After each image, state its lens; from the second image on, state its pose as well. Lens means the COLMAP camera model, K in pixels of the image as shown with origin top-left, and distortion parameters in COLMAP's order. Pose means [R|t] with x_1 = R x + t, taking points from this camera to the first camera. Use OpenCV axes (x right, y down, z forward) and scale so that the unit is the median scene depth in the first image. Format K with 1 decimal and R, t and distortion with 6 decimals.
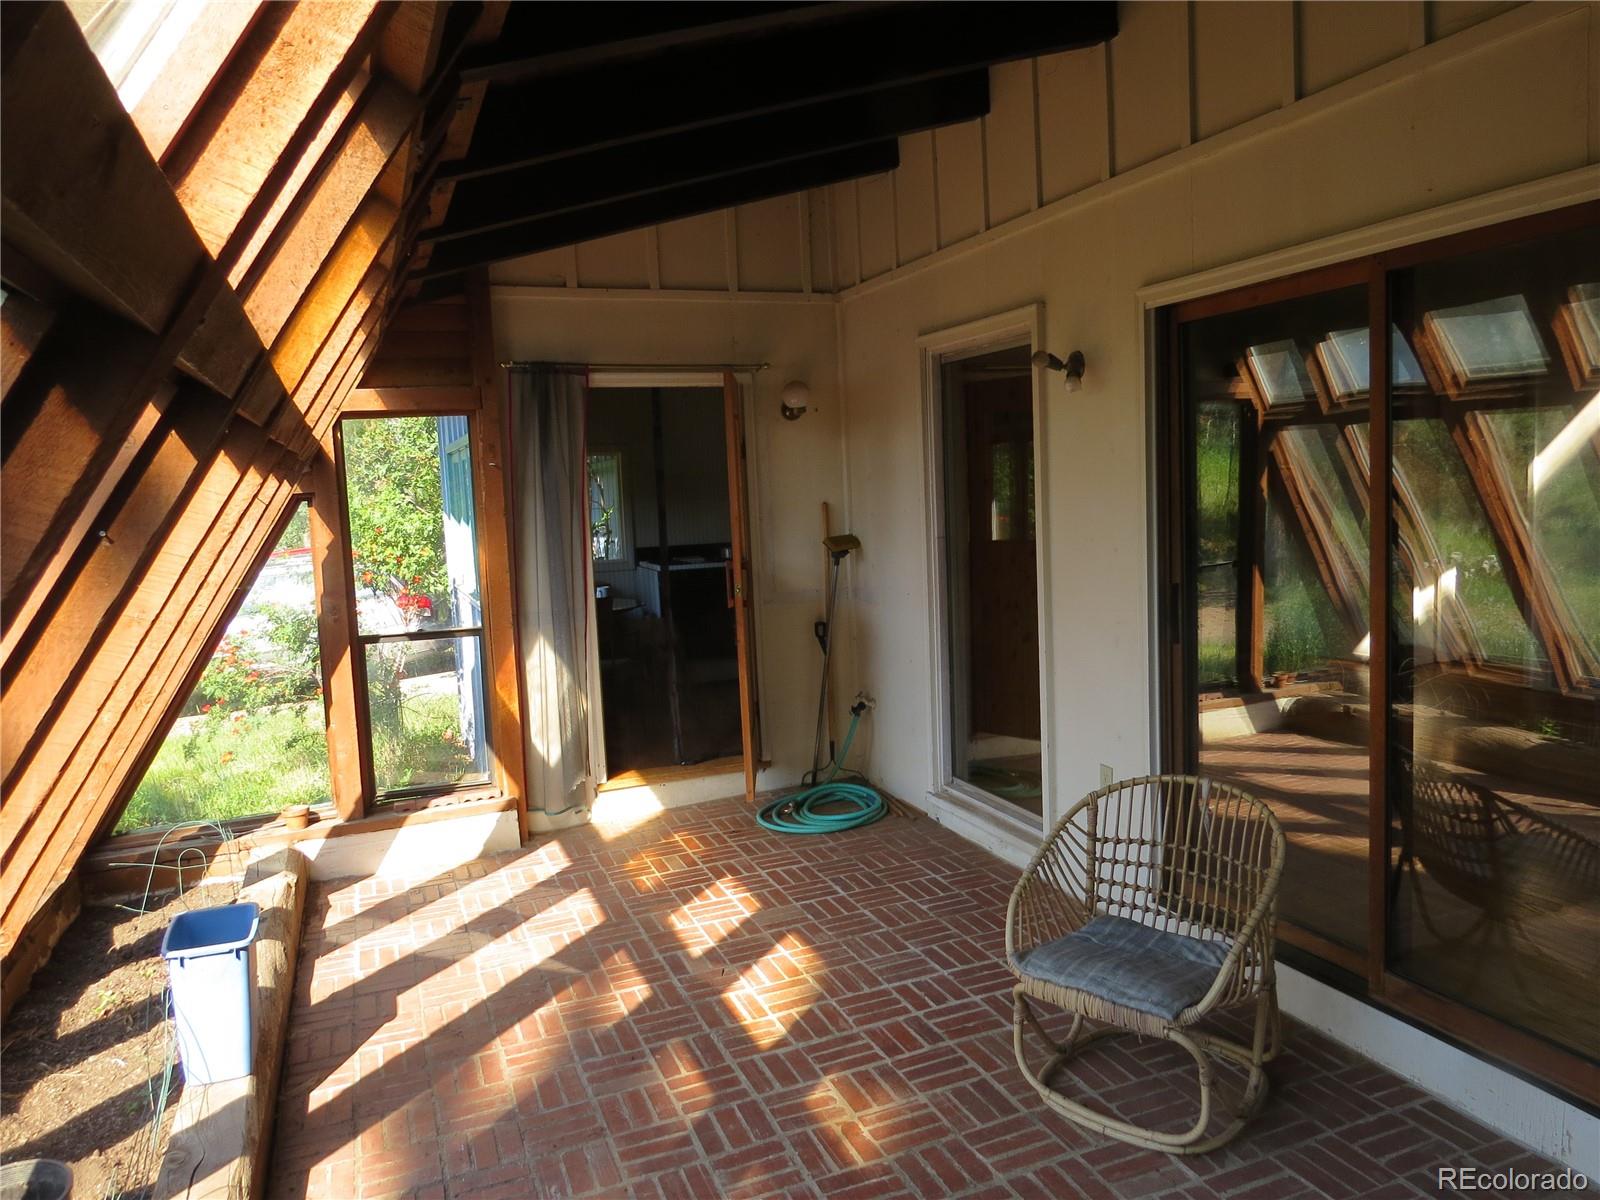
lens RADIAL K [[1137.1, 0, 803.8], [0, 1137.1, 594.9], [0, 0, 1]] dist [-0.038594, 0.019468]
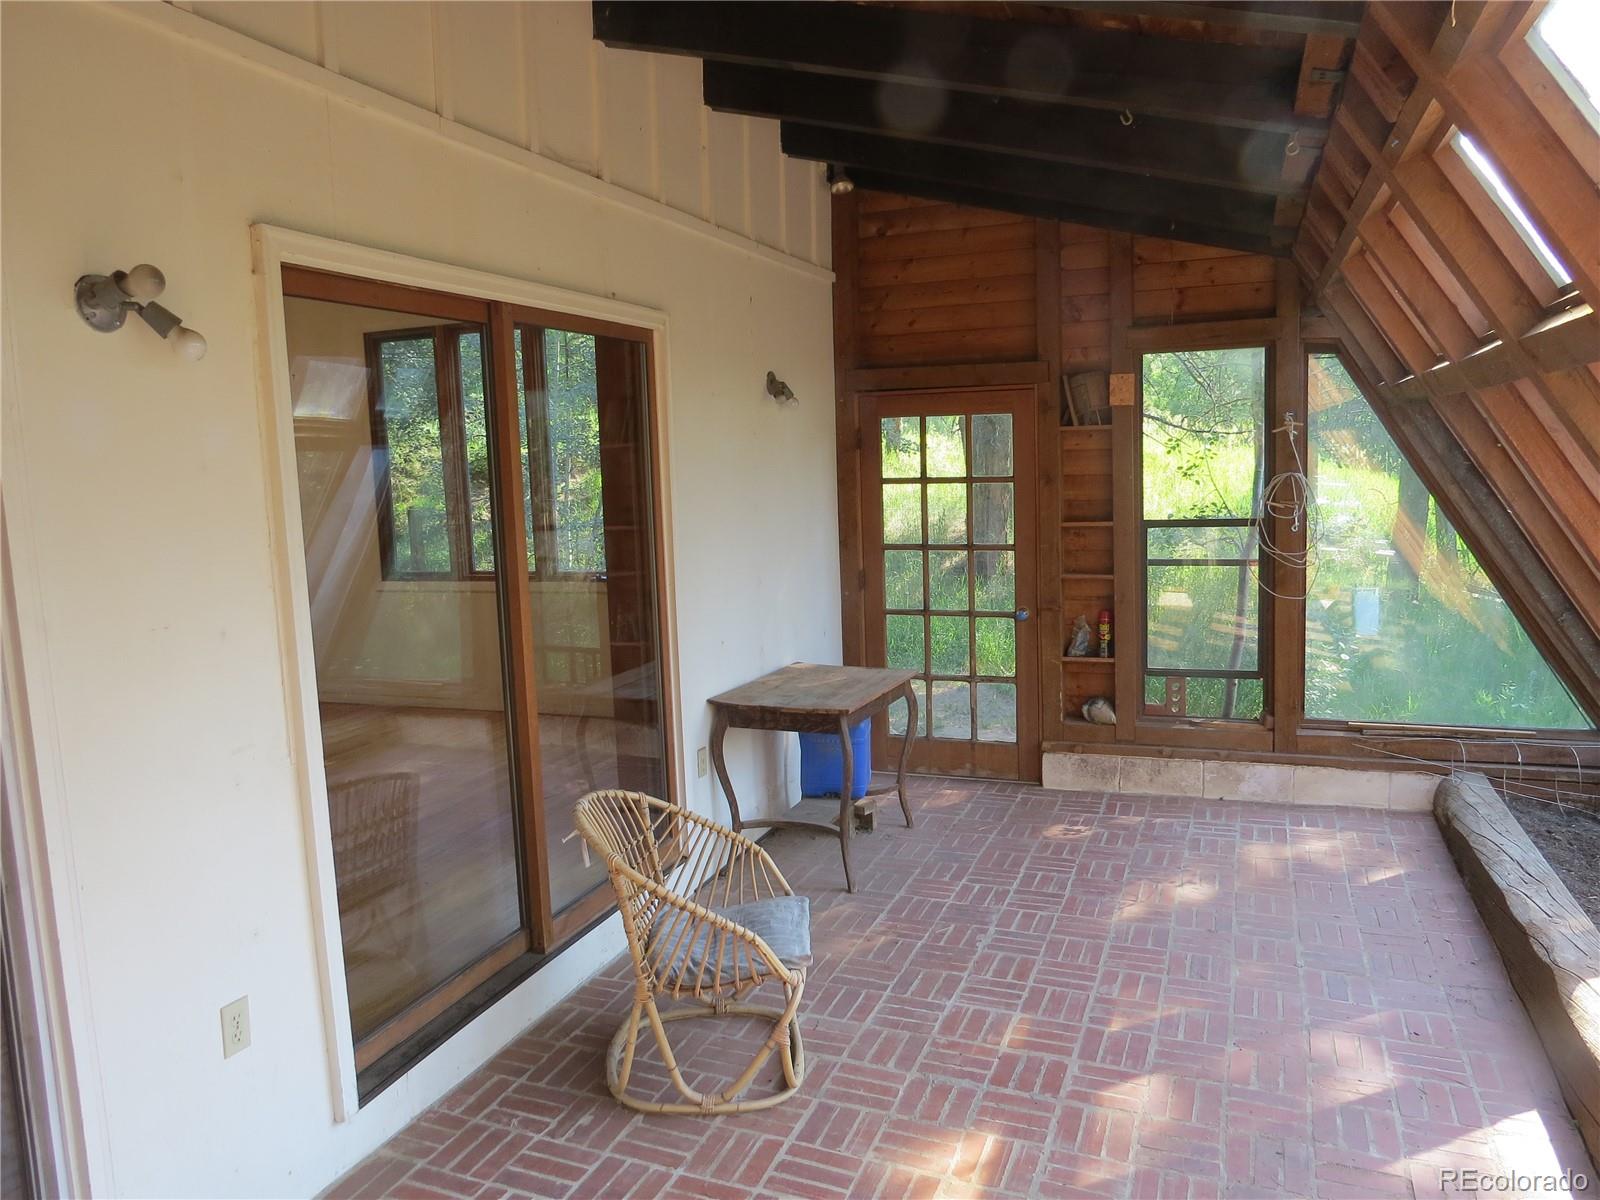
lens RADIAL K [[1137.1, 0, 800.4], [0, 1137.1, 599.5], [0, 0, 1]] dist [-0.038594, 0.019468]
pose [[-0.720334, -0.022282, 0.693269, -0.501158], [0.125512, 0.978797, 0.161871, -0.158464], [-0.682177, 0.203615, -0.702264, 1.661702]]
